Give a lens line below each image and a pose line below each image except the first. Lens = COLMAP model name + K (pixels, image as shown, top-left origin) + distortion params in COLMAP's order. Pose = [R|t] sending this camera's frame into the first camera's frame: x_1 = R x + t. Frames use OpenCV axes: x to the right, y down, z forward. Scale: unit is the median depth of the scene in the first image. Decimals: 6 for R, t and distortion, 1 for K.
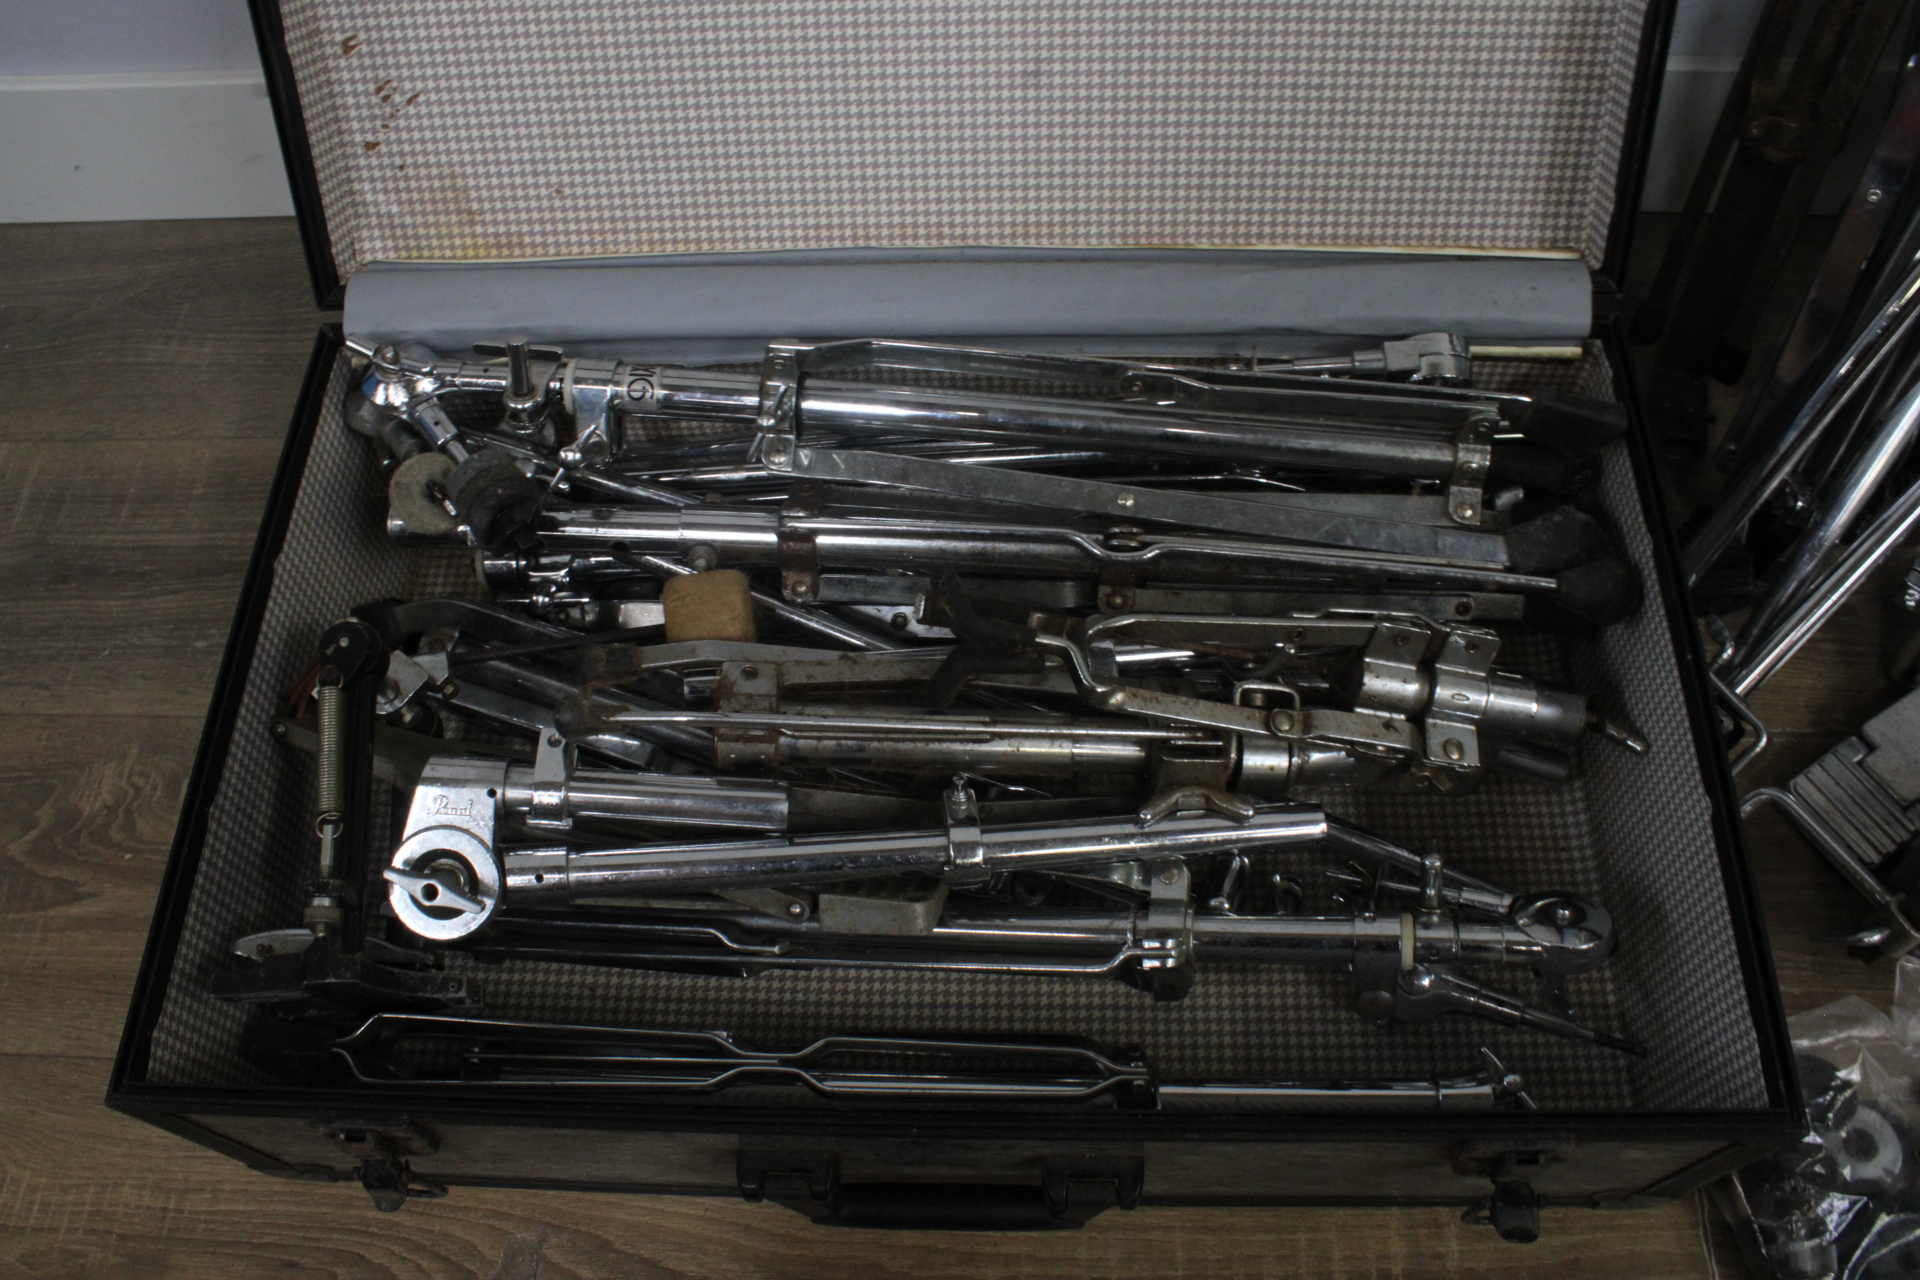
lens RADIAL K [[1668.1, 0, 956.2], [0, 1668.1, 640.3], [0, 0, 1]] dist [-0.100441, 0.027060]
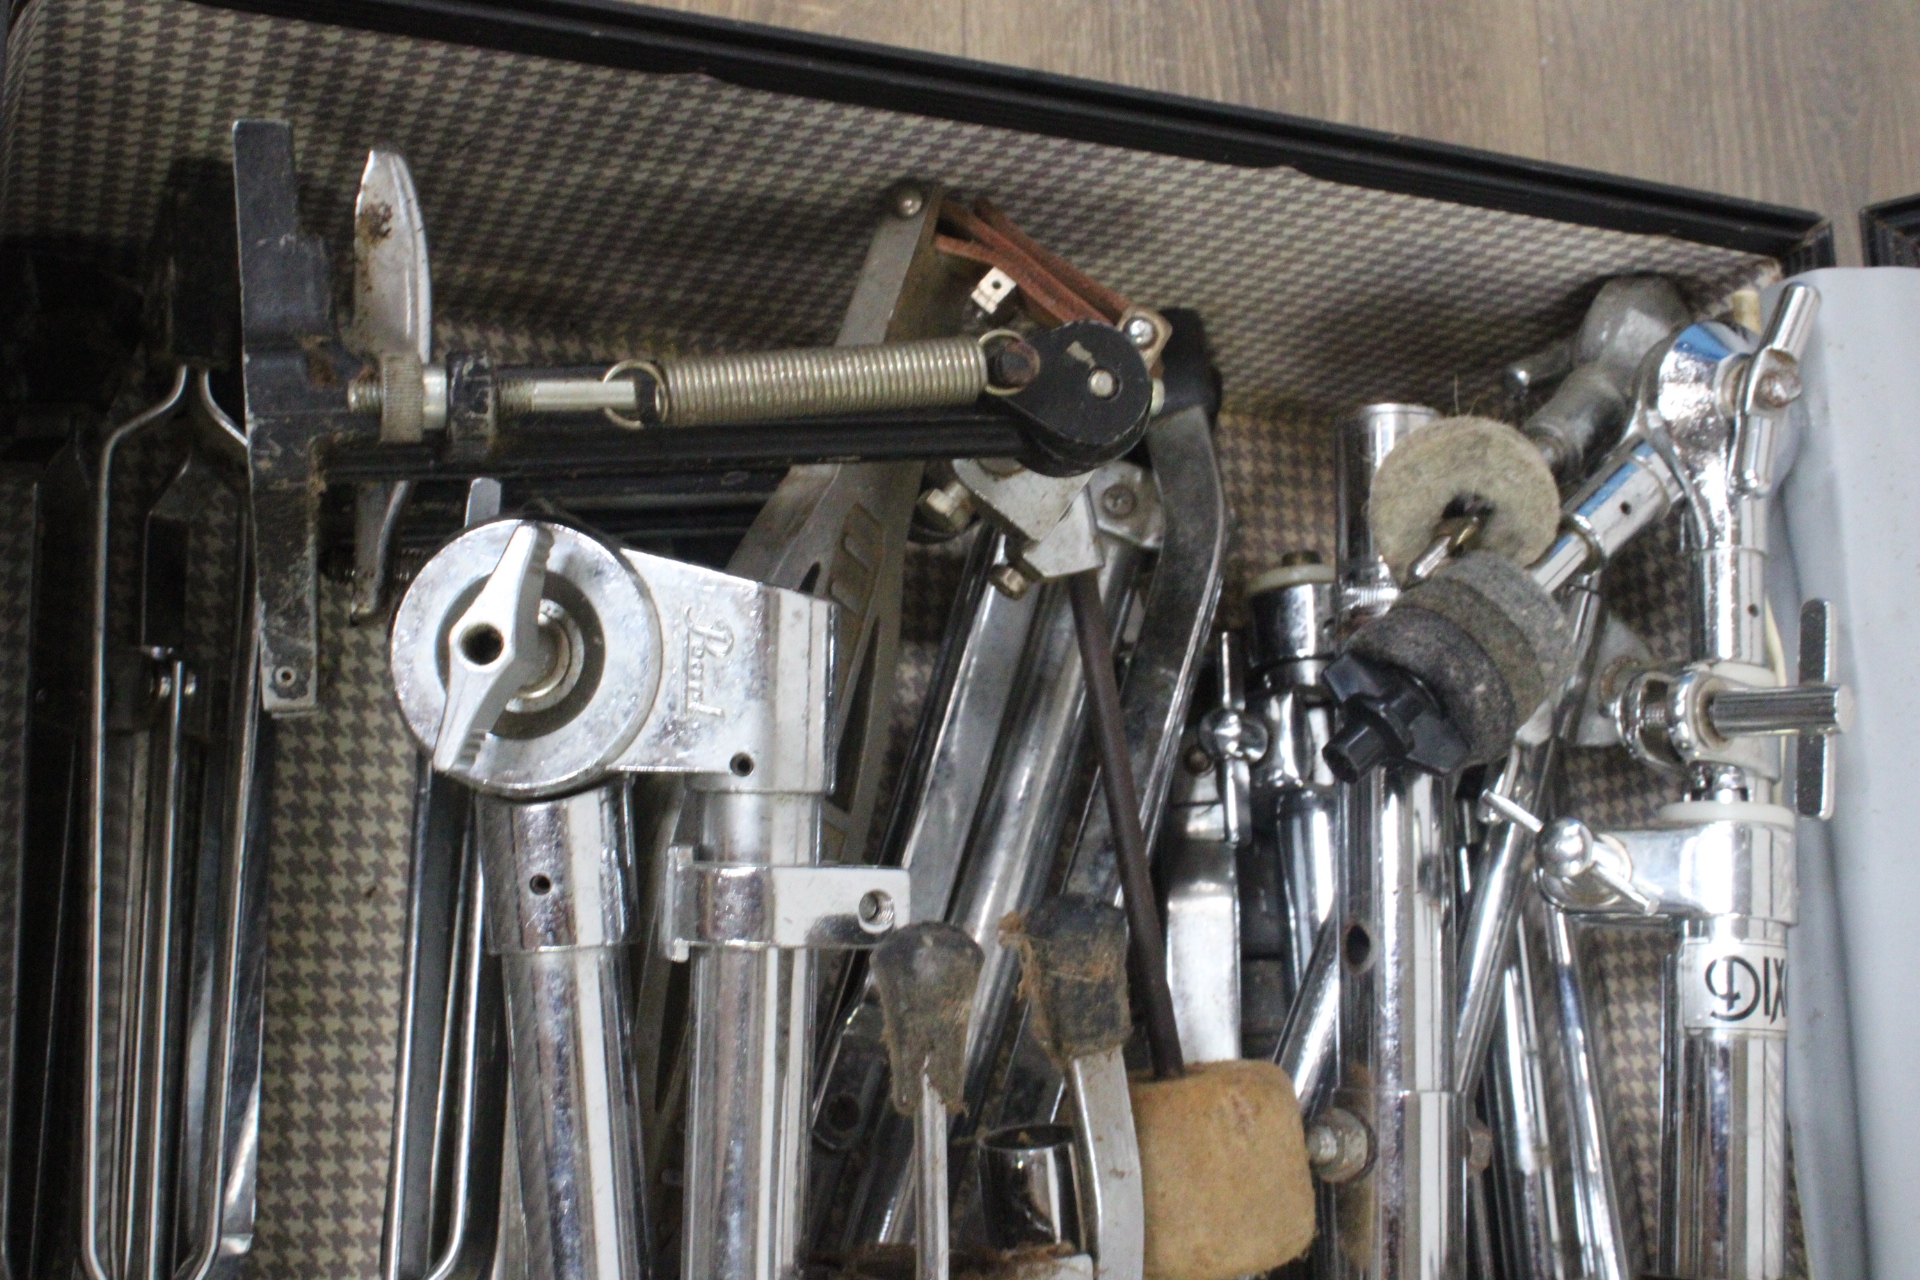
lens RADIAL K [[2332.7, 0, 963.5], [0, 2332.7, 648.5], [0, 0, 1]] dist [-0.053545, 0.000000]
pose [[0.024083, 0.992741, -0.117838, -0.212645], [-0.994017, 0.036341, 0.103004, -0.019828], [0.106539, 0.114652, 0.987676, 0.384265]]
